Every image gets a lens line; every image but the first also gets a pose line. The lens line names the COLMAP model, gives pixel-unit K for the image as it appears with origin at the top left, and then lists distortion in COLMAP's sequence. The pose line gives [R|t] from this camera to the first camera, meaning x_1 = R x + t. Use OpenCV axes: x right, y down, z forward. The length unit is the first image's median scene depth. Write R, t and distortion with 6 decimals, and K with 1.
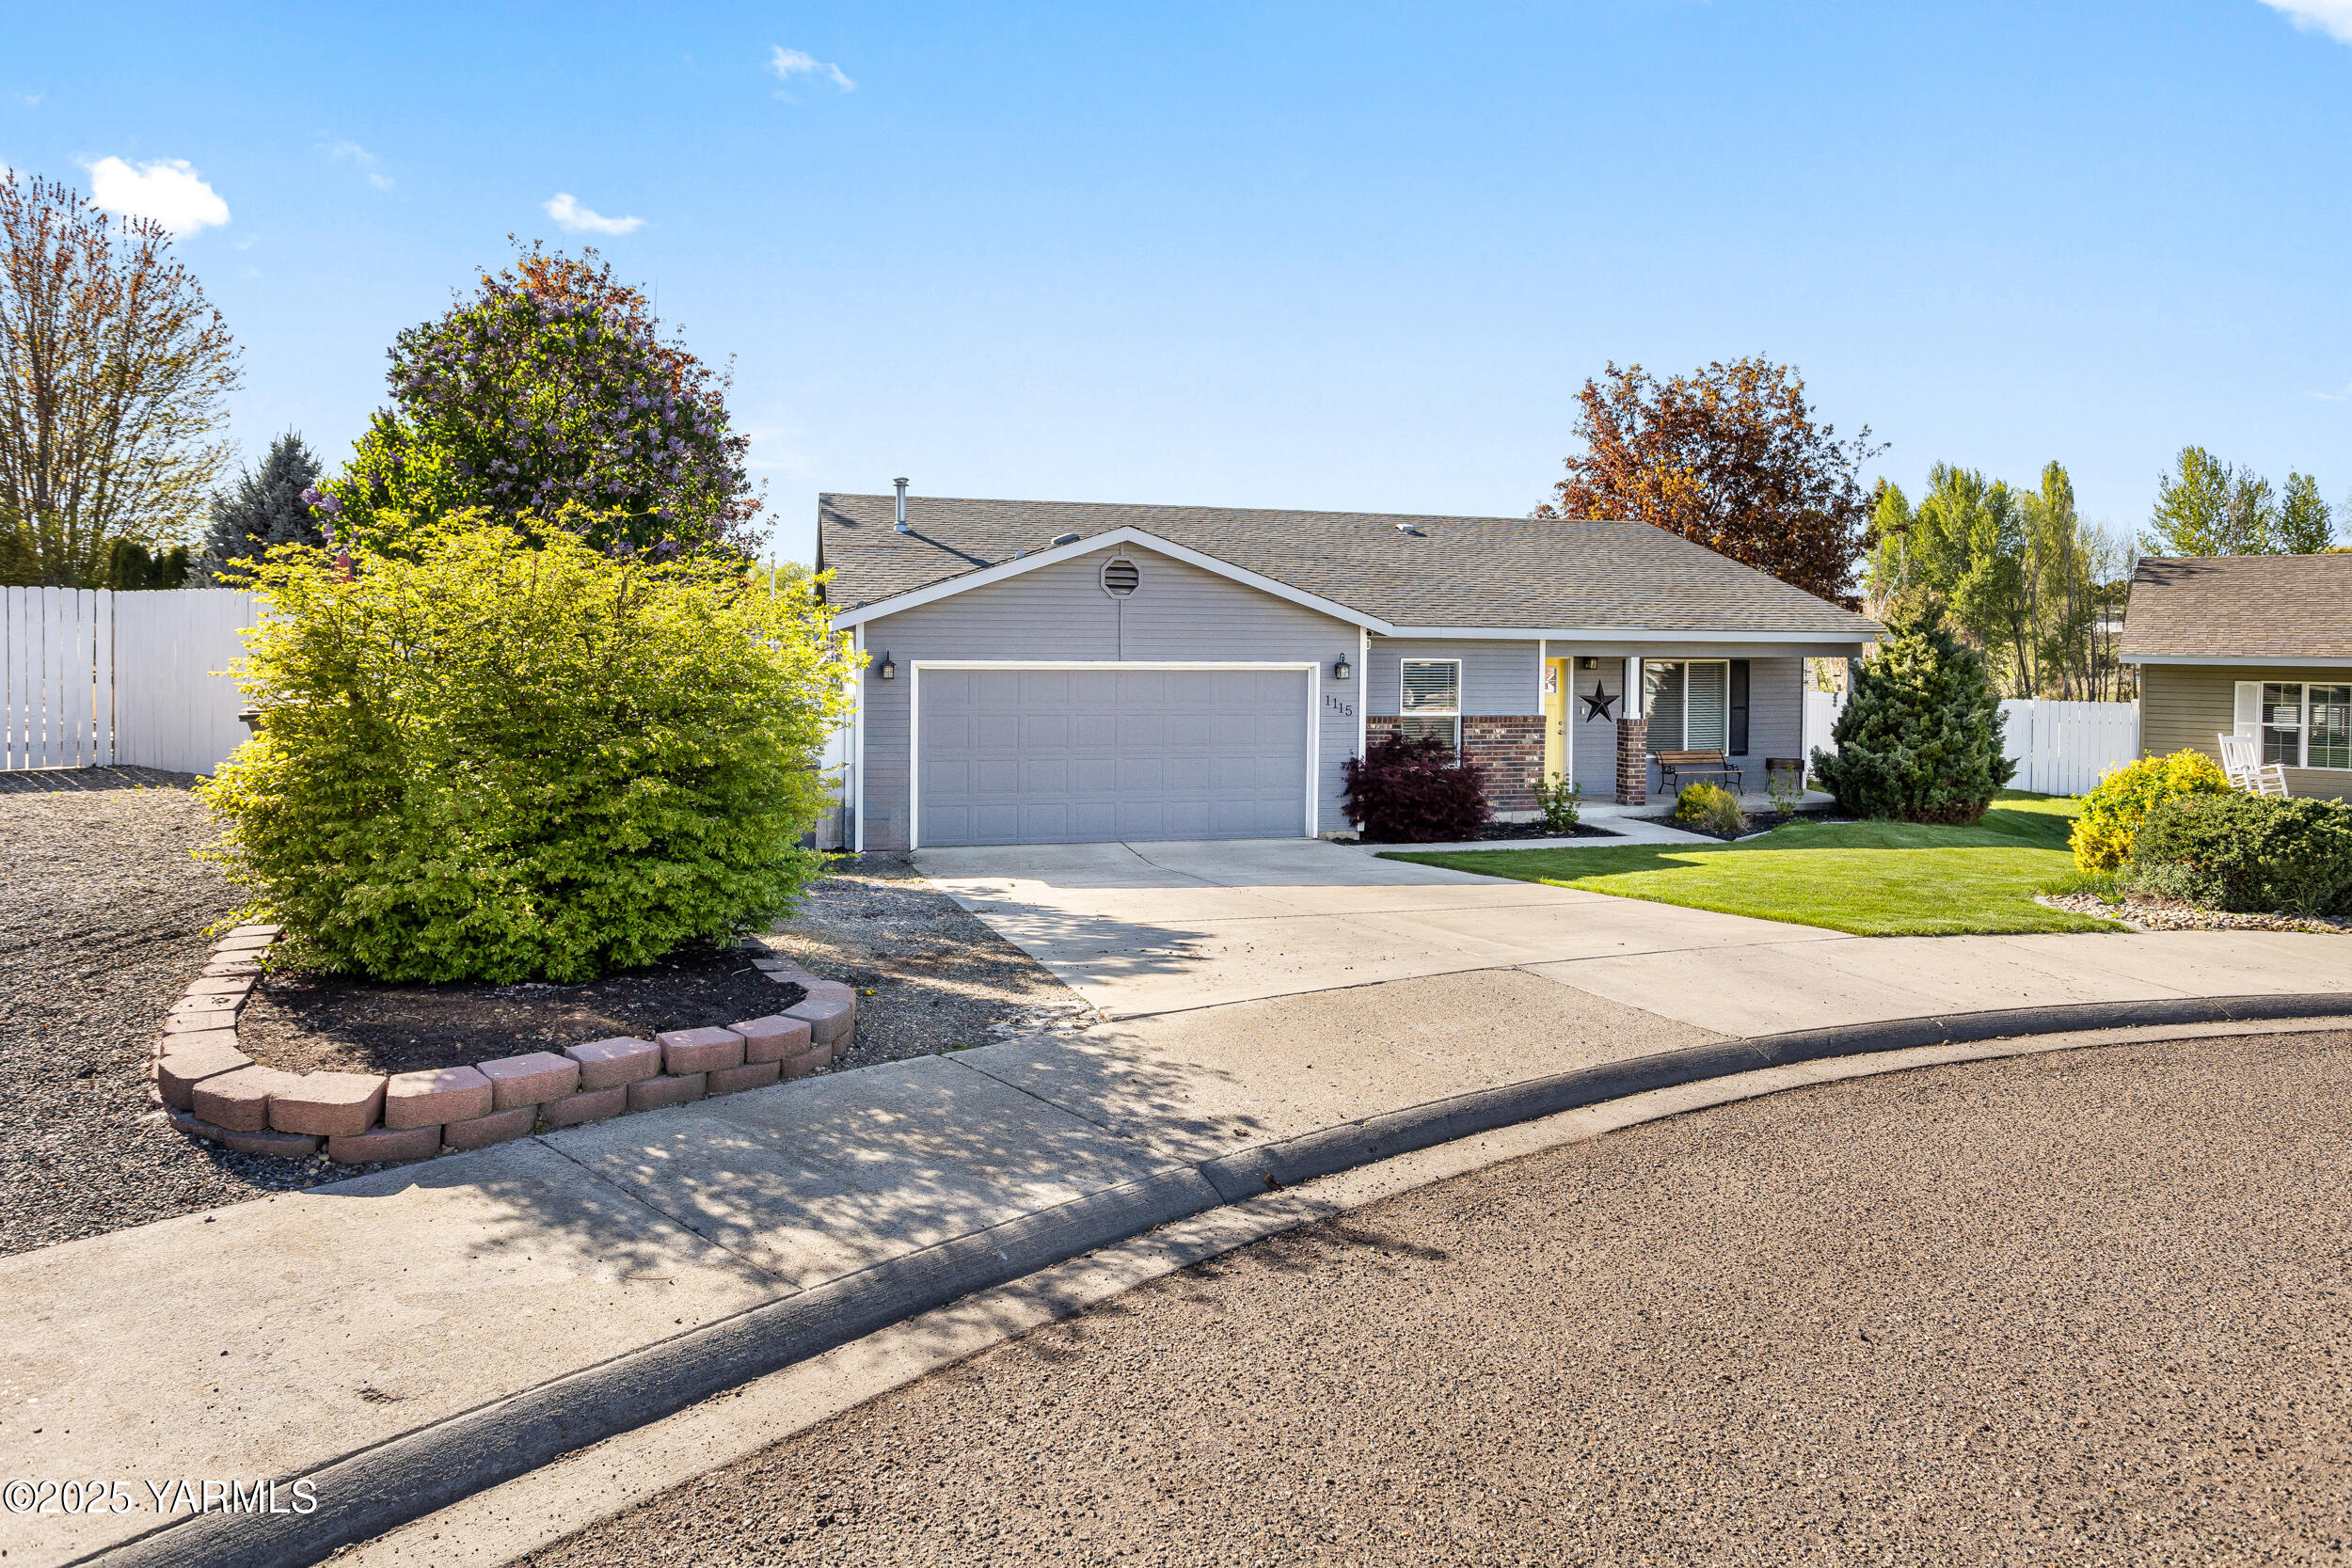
lens RADIAL K [[1461.8, 0, 1179.9], [0, 1461.8, 681.4], [0, 0, 1]] dist [0.001969, -0.001422]
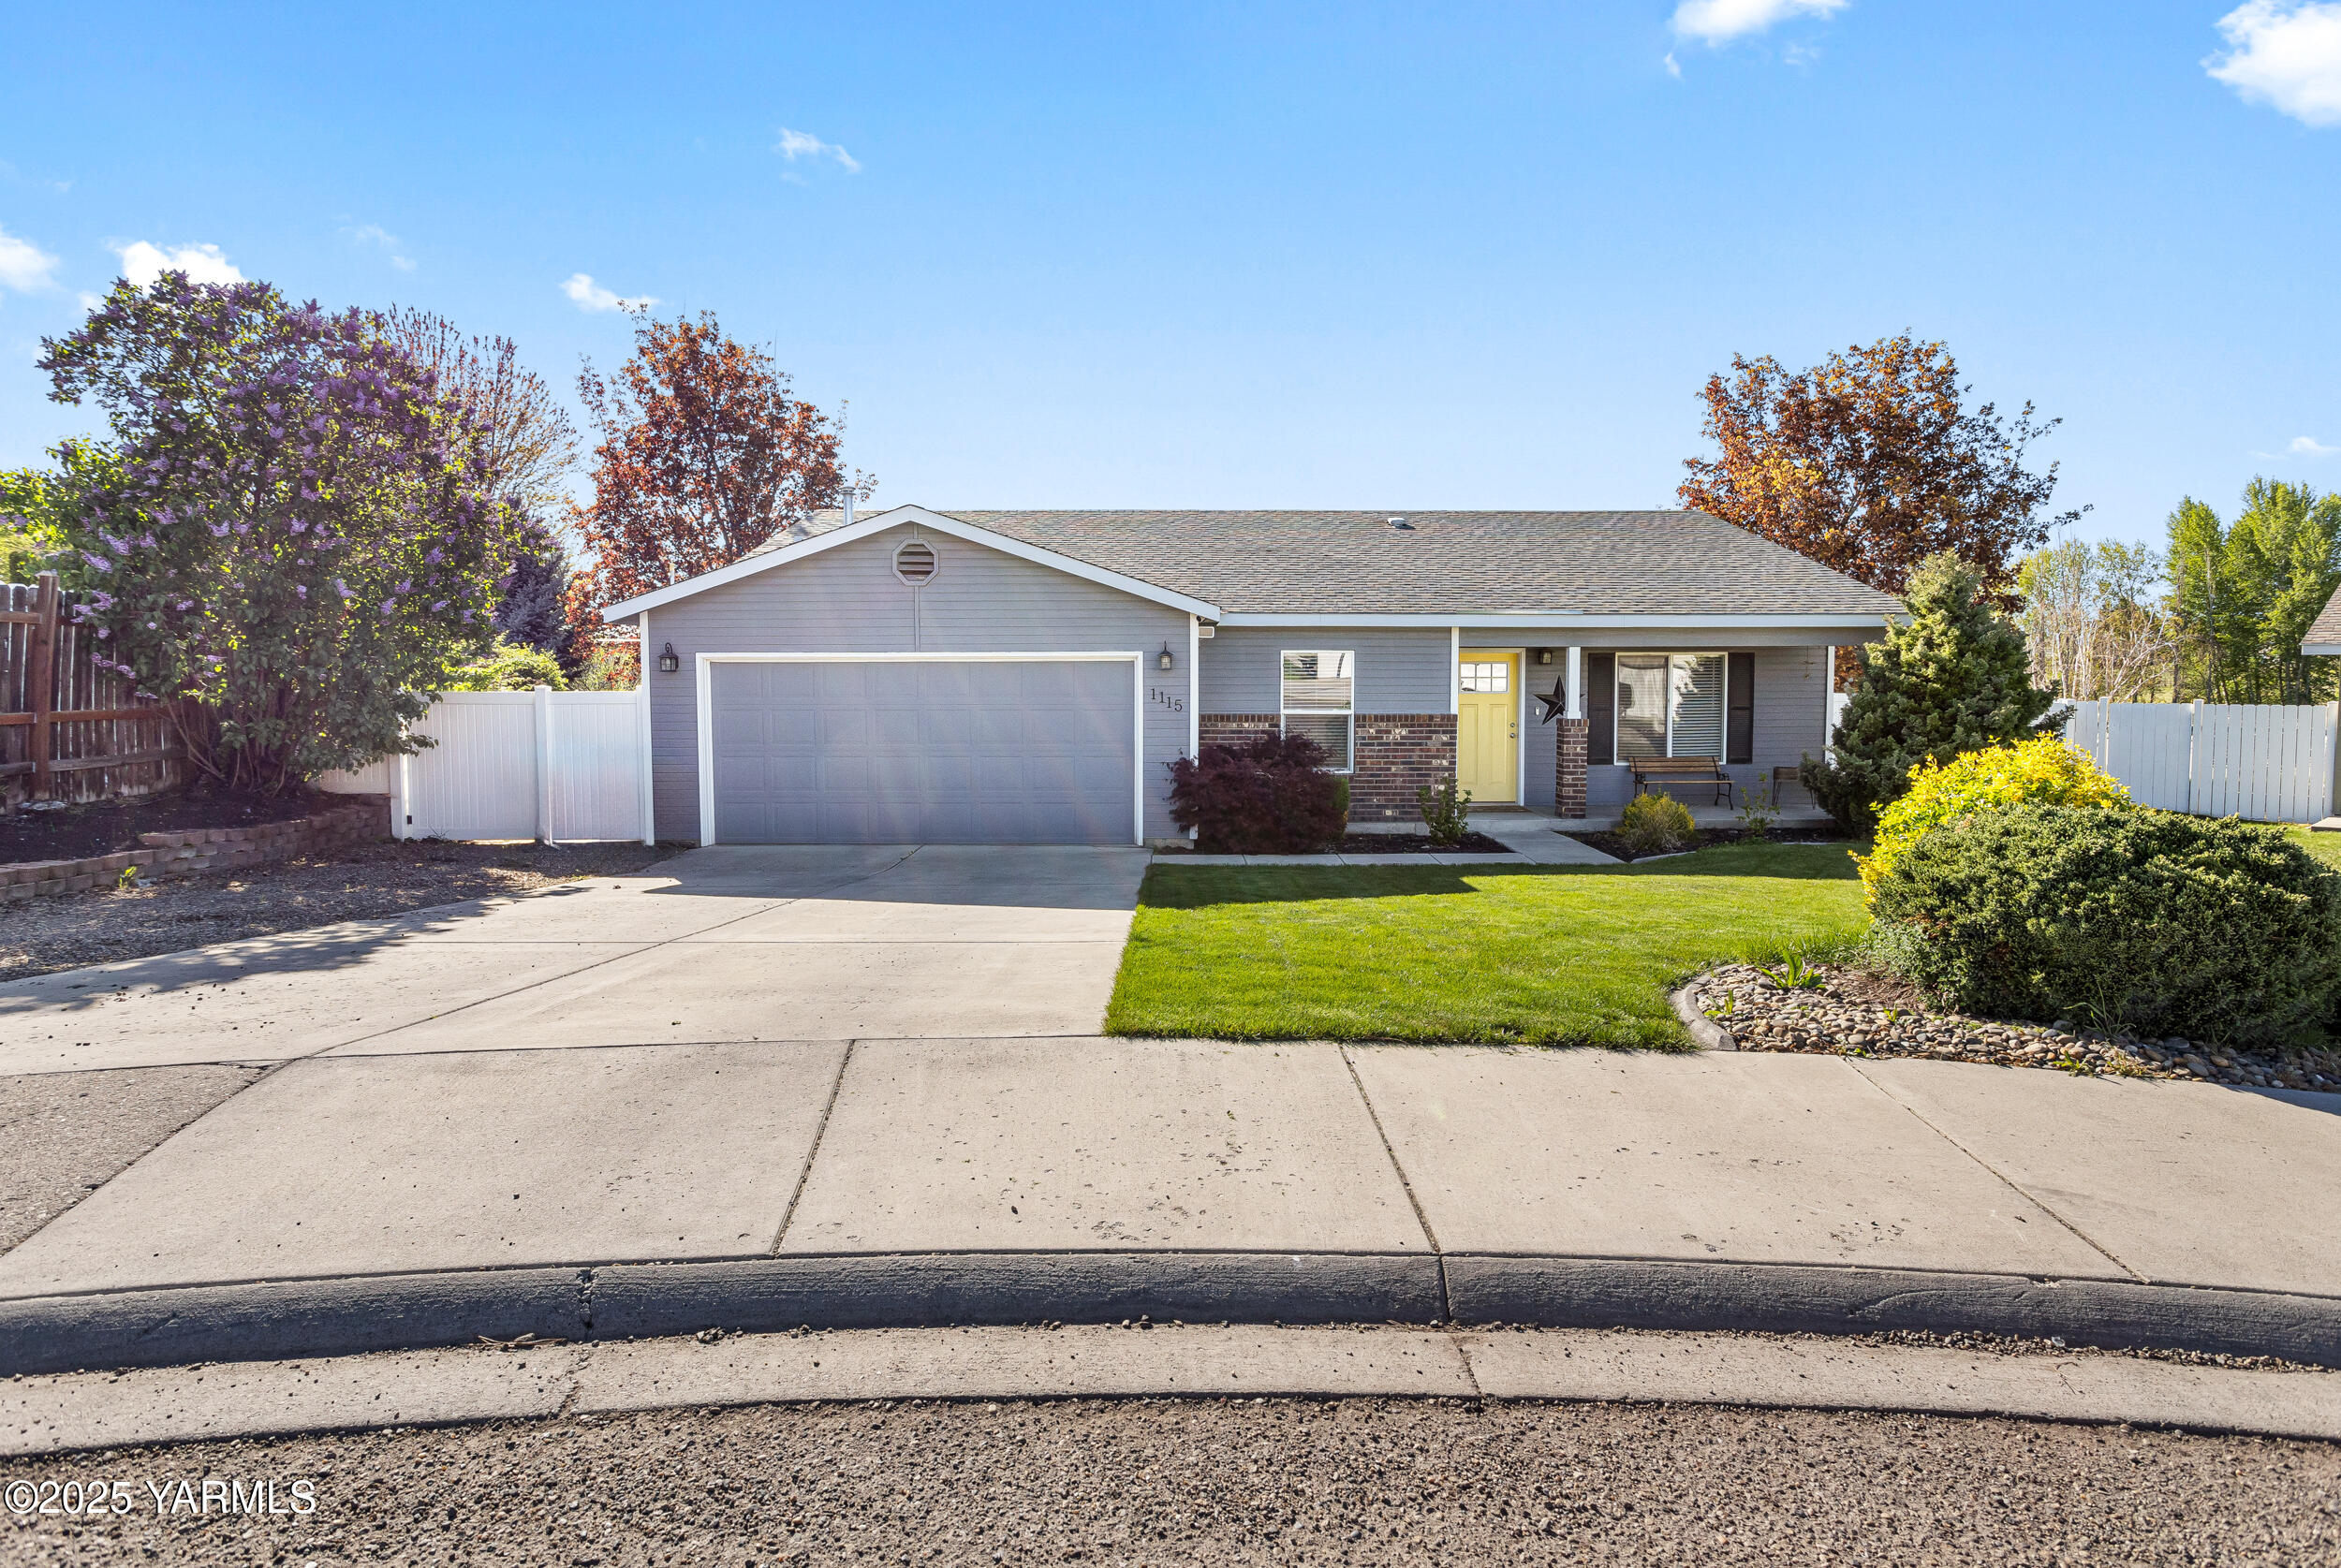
lens RADIAL K [[1183.8, 0, 1220.6], [0, 1183.8, 769.7], [0, 0, 1]] dist [-0.038892, 0.015977]
pose [[0.960182, 0.009007, -0.279229, 0.312427], [0.003773, 0.998971, 0.045198, 0.024045], [0.279349, -0.044452, 0.959160, 0.276845]]
